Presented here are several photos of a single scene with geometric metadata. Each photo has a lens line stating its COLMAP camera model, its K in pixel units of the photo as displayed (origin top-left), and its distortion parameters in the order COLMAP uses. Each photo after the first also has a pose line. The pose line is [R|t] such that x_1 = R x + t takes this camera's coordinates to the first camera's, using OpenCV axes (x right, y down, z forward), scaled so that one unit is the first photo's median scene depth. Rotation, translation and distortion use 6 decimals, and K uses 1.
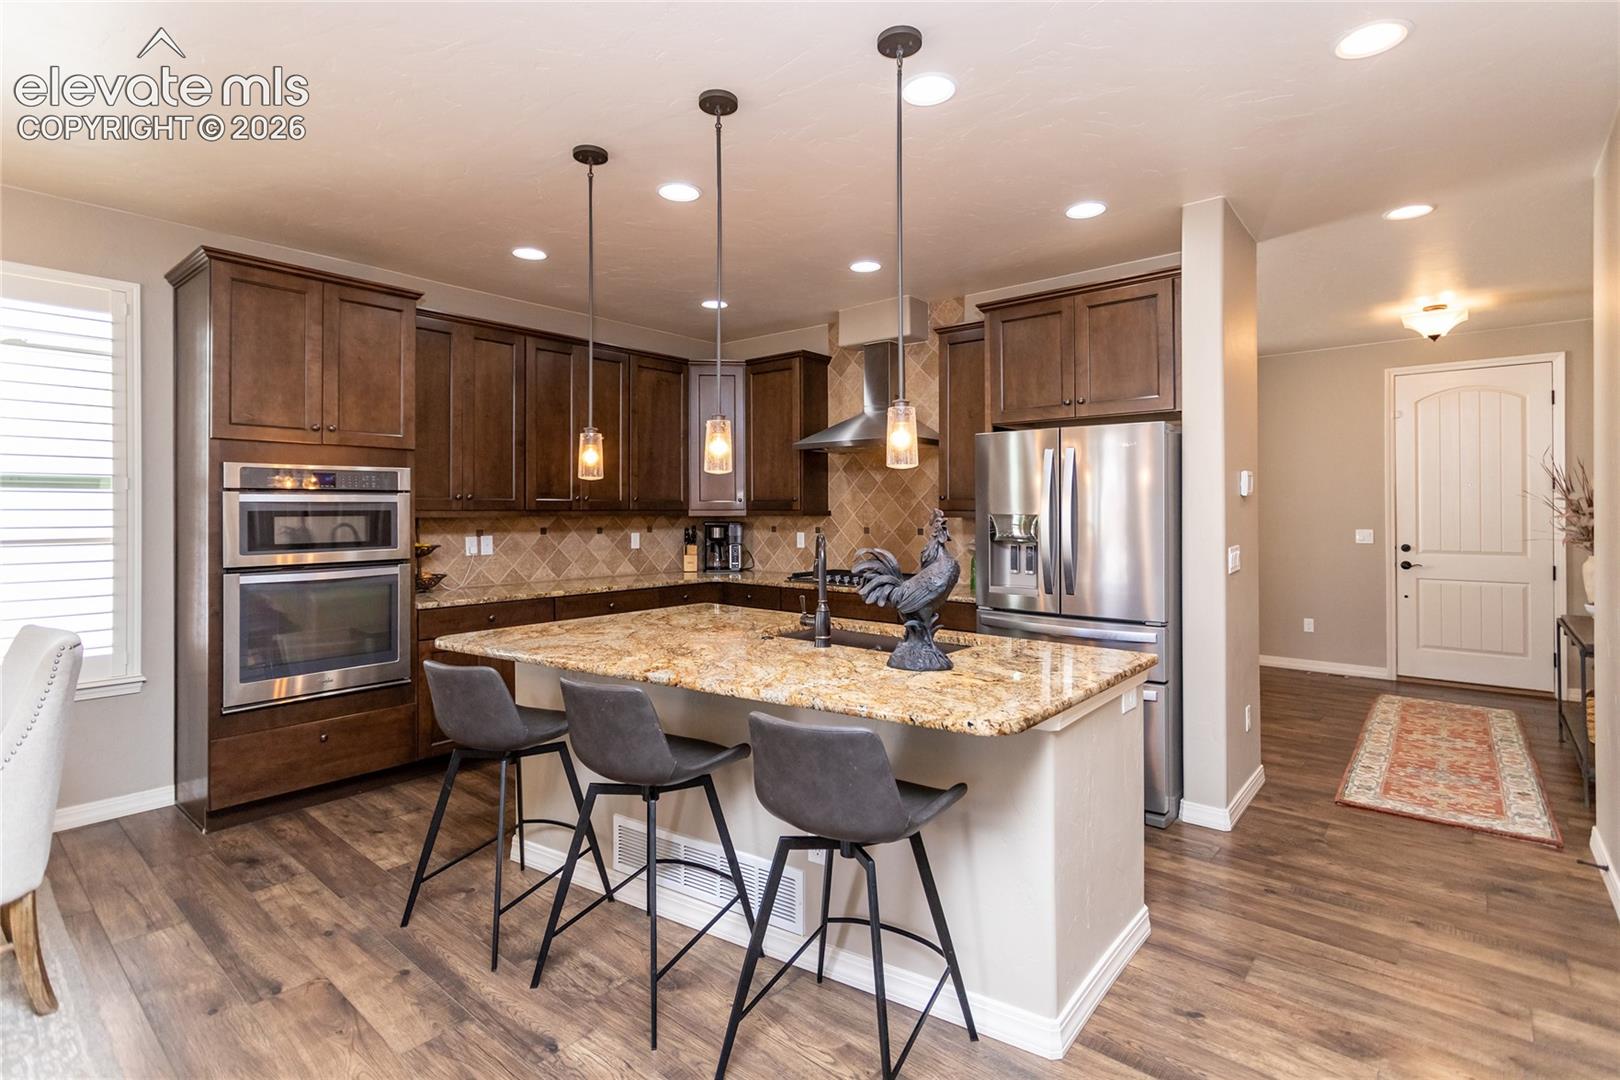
lens RADIAL K [[780.8, 0, 795.6], [0, 780.8, 500.9], [0, 0, 1]] dist [0.003708, 0.000418]
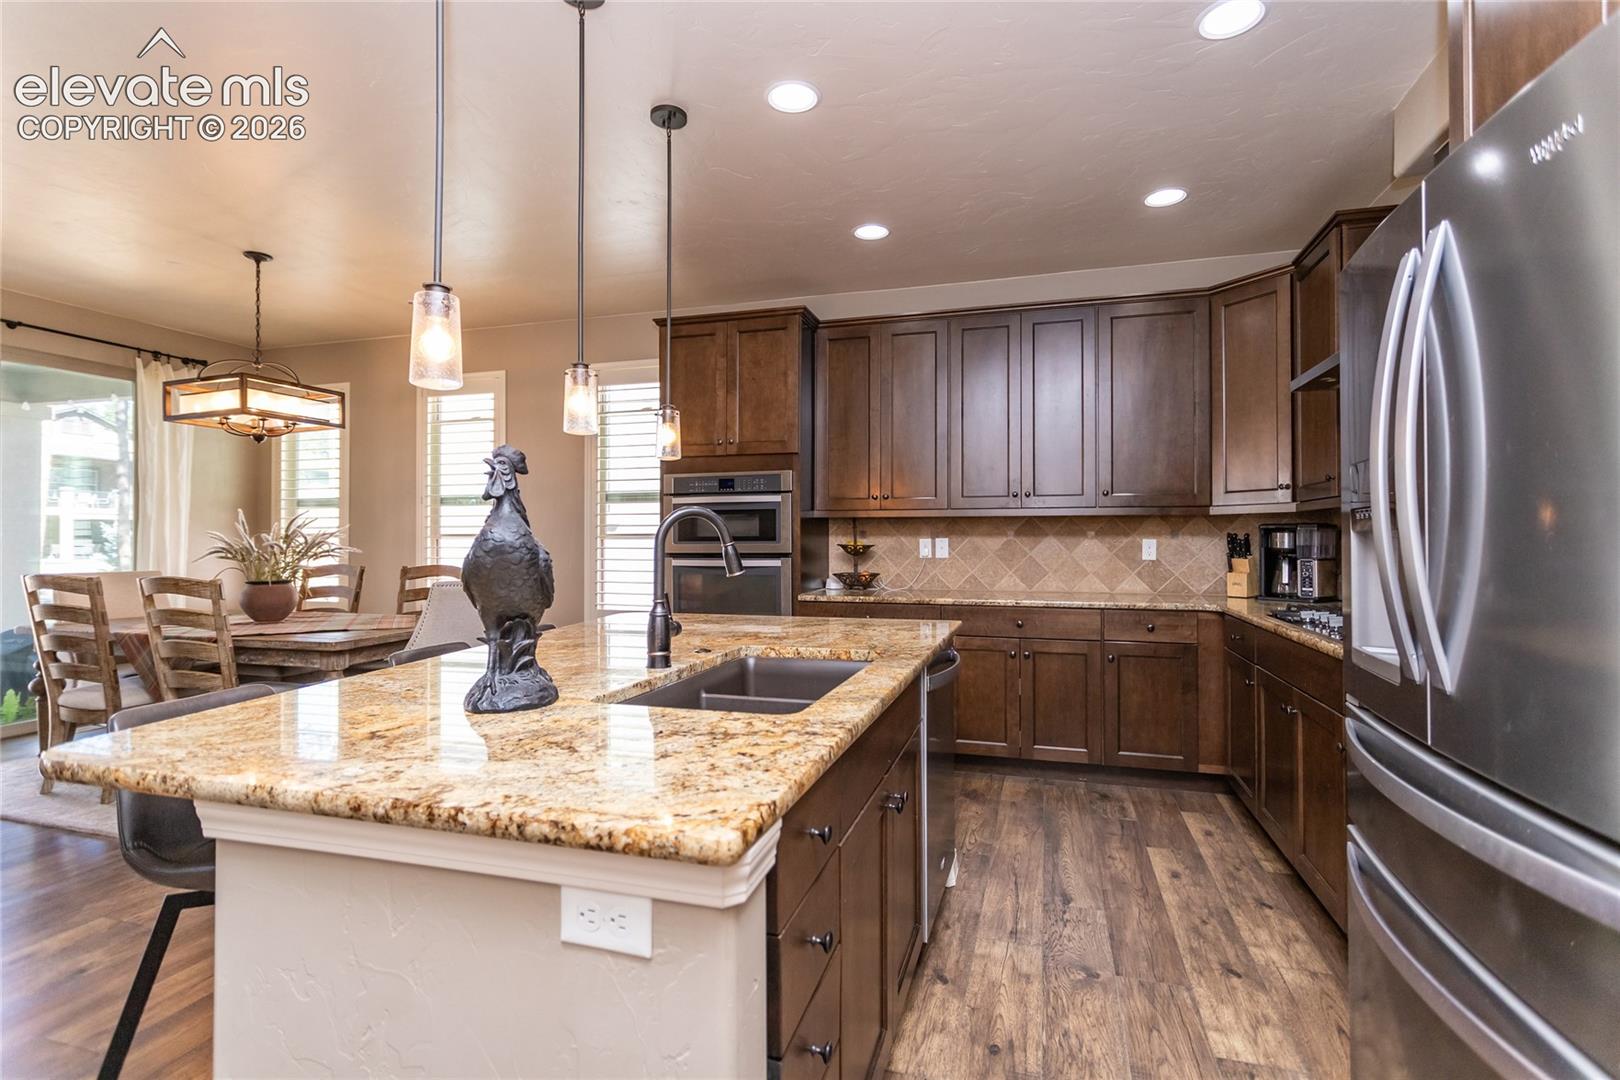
lens RADIAL K [[768.5, 0, 812.4], [0, 768.5, 536.8], [0, 0, 1]] dist [-0.001342, 0.000716]
pose [[0.414535, -0.002379, -0.910030, 0.504663], [0.011633, 0.999929, 0.002684, 0.049352], [0.909959, -0.011699, 0.414533, 0.596894]]
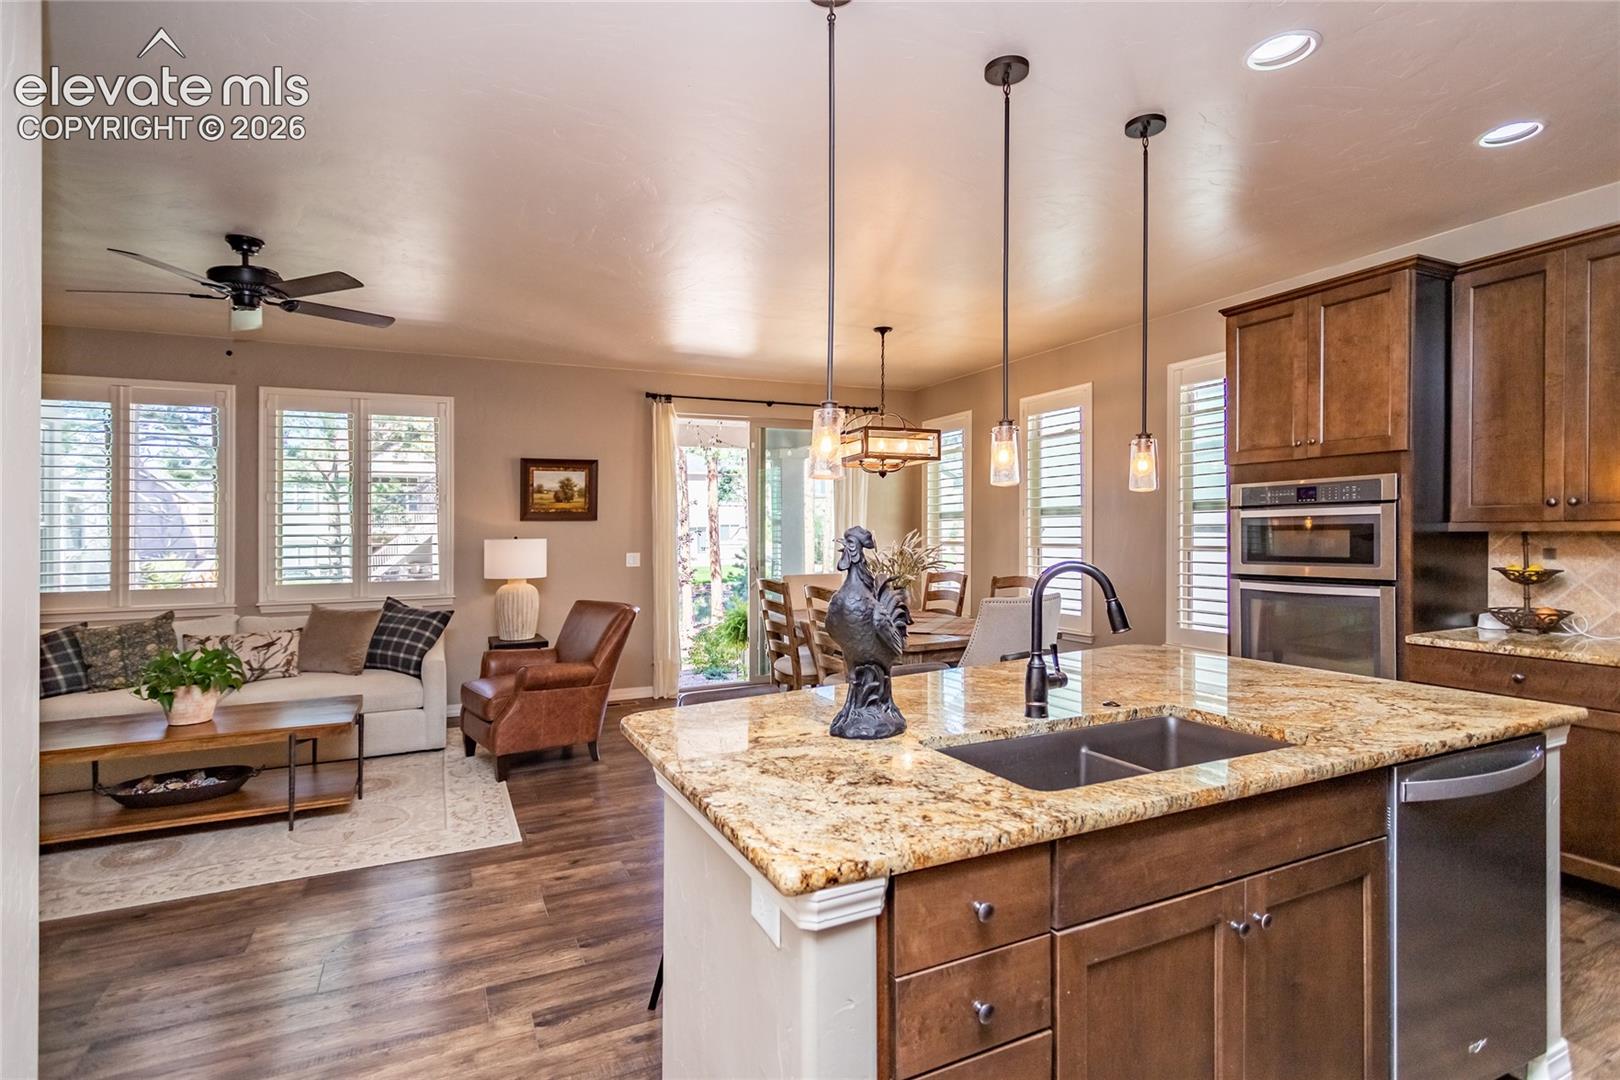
lens RADIAL K [[809.6, 0, 809.4], [0, 809.6, 509.1], [0, 0, 1]] dist [-0.001597, 0.000909]
pose [[-0.399268, -0.018458, -0.916649, 0.572184], [0.023878, 0.999249, -0.030522, 0.008656], [0.916523, -0.034074, -0.398527, 0.787049]]
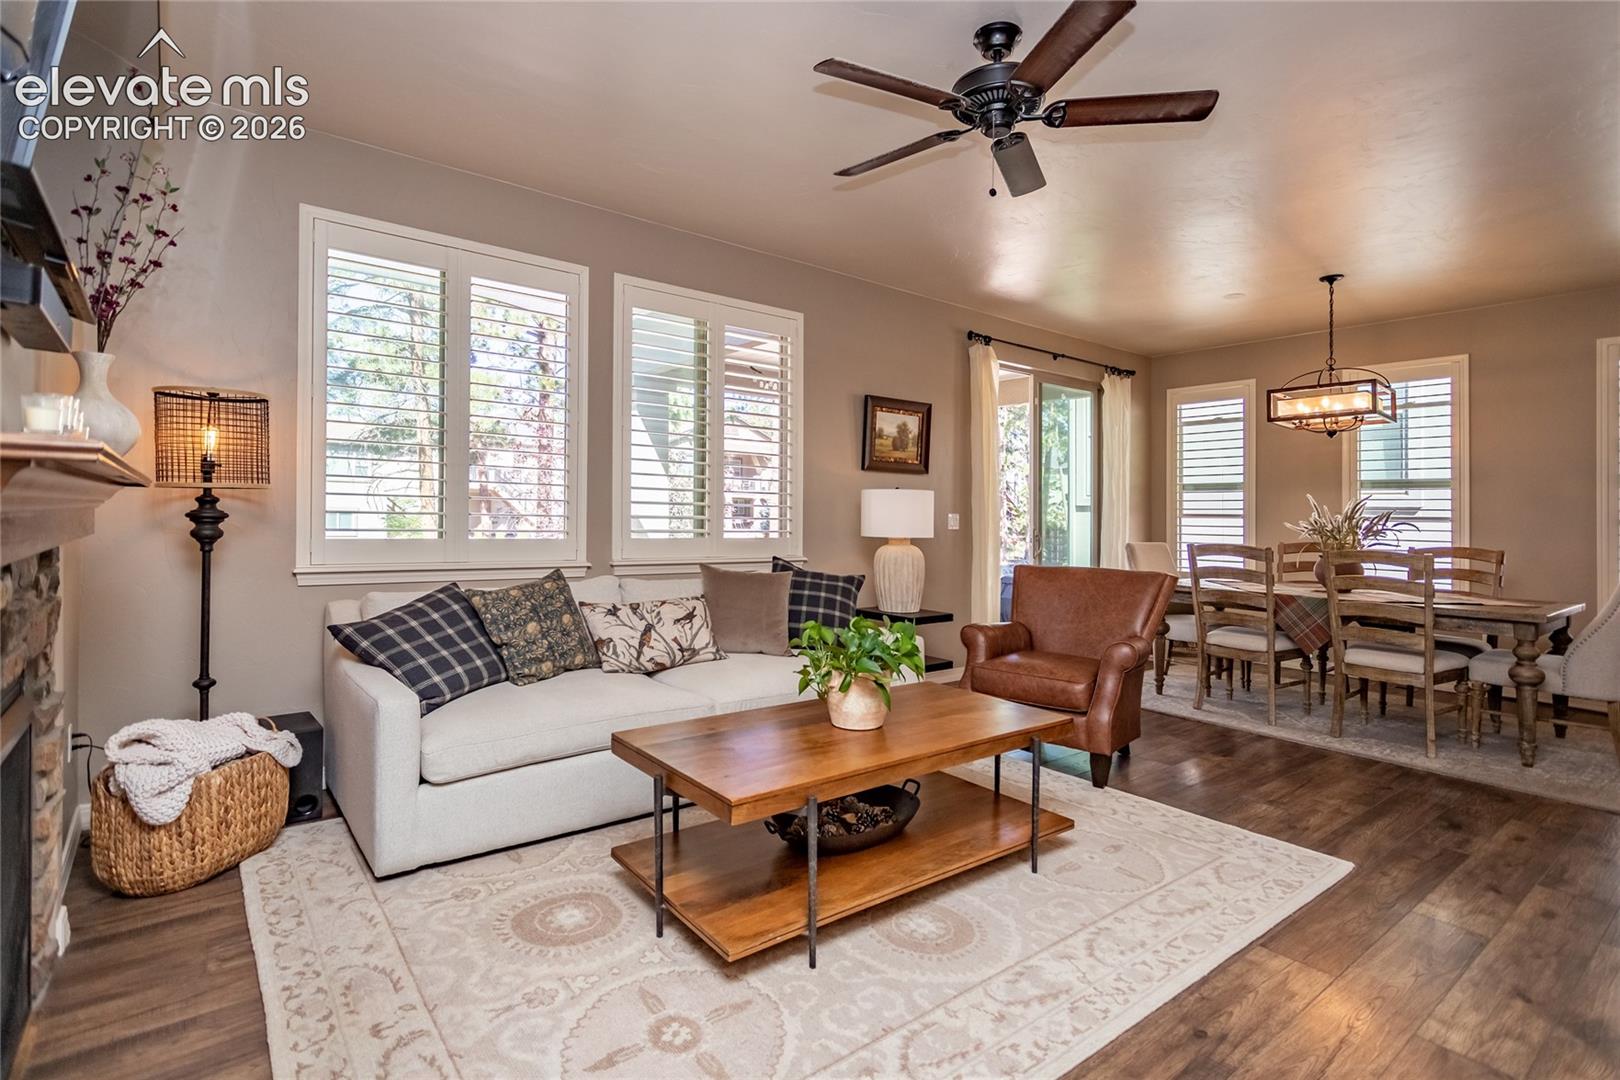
lens RADIAL K [[791.4, 0, 808.2], [0, 791.4, 504.4], [0, 0, 1]] dist [0.002279, 0.000248]
pose [[-0.185419, -0.015939, -0.982530, 0.630549], [-0.006164, 0.999868, -0.015057, 0.046862], [0.982640, 0.003264, -0.185493, -0.258165]]
